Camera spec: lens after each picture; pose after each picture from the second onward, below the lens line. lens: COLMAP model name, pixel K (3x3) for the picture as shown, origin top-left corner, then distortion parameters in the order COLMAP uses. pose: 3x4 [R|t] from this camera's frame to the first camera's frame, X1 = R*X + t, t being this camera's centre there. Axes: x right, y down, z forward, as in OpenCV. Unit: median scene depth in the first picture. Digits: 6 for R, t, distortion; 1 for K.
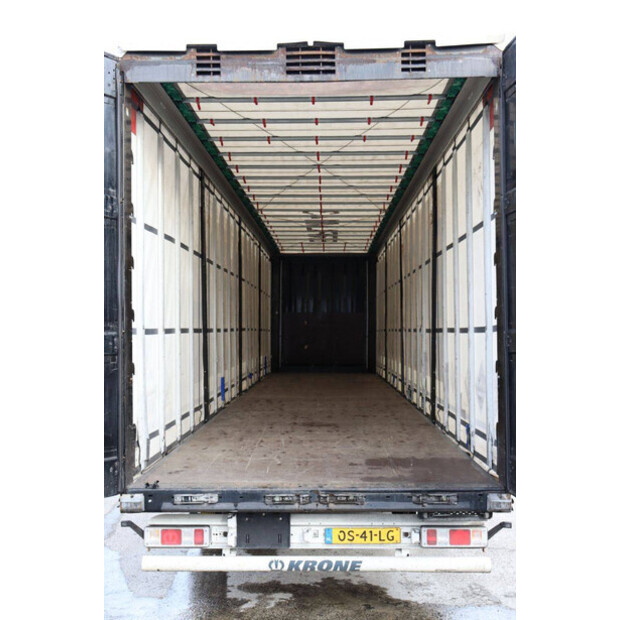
lens RADIAL K [[752.2, 0, 305.0], [0, 752.2, 309.9], [0, 0, 1]] dist [0.022214, 0.000000]
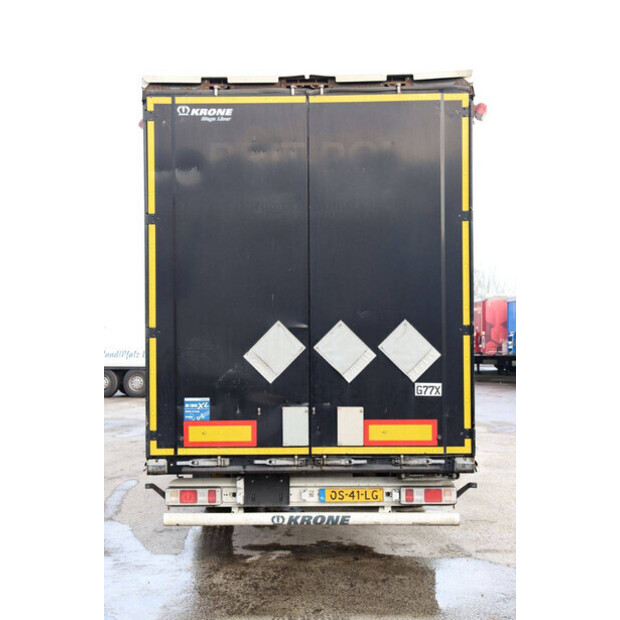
lens RADIAL K [[926.9, 0, 310.8], [0, 926.9, 309.7], [0, 0, 1]] dist [0.113454, 0.000000]
pose [[0.999913, -0.000025, 0.013171, -0.005484], [-0.000289, 0.999716, 0.023841, -0.023458], [-0.013168, -0.023843, 0.999629, -0.421426]]
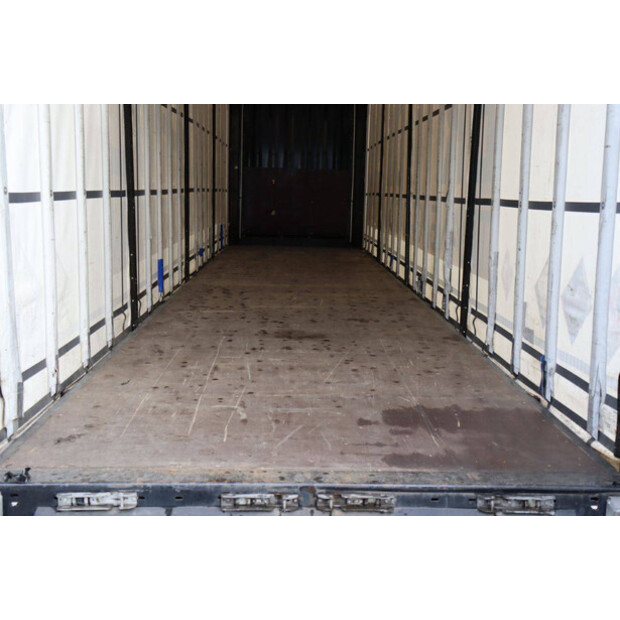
lens RADIAL K [[831.7, 0, 317.4], [0, 831.7, 298.6], [0, 0, 1]] dist [0.091310, 0.000000]
pose [[0.997812, 0.014490, 0.064509, -0.020746], [-0.024579, 0.987059, 0.158463, -0.002847], [-0.061378, -0.159701, 0.985255, 0.354524]]
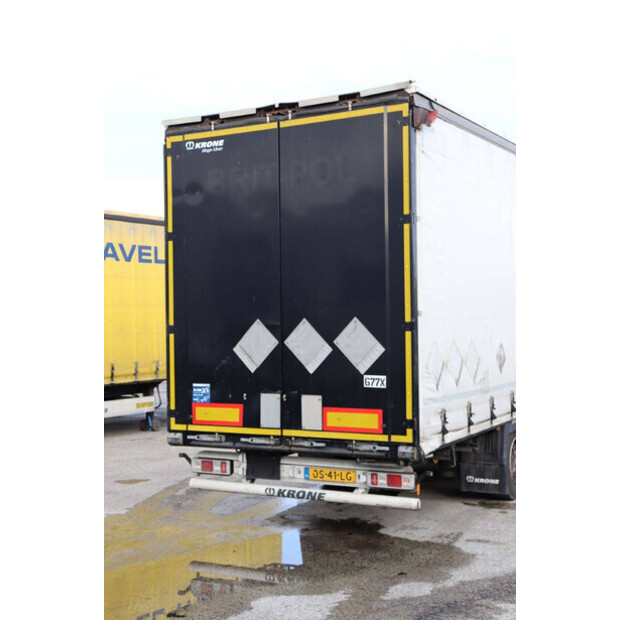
lens RADIAL K [[906.2, 0, 312.6], [0, 906.2, 313.9], [0, 0, 1]] dist [0.068399, 0.000000]
pose [[0.887562, -0.009996, -0.460581, 0.735993], [0.023723, 0.999430, 0.024023, -0.018121], [0.460078, -0.032248, 0.887293, -0.383268]]
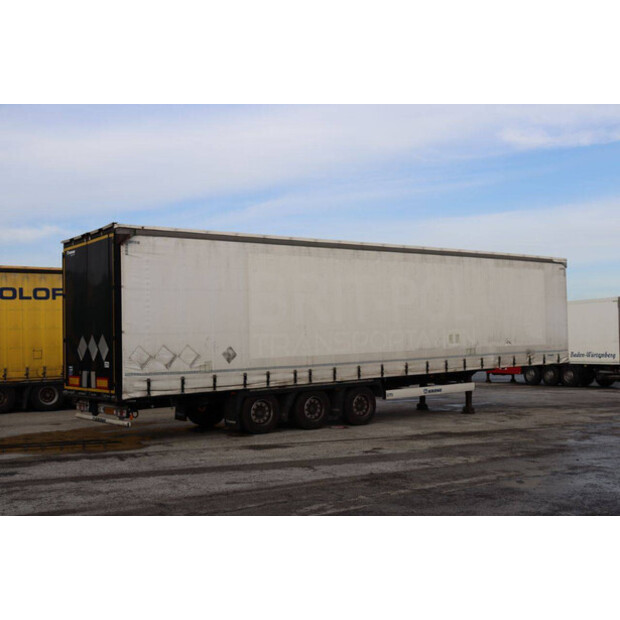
lens RADIAL K [[736.4, 0, 311.4], [0, 736.4, 312.3], [0, 0, 1]] dist [-0.018289, 0.000000]
pose [[0.640465, -0.038251, -0.767034, 2.428827], [0.047176, 0.998832, -0.010419, 0.008124], [0.766537, -0.029512, 0.641522, -0.118042]]
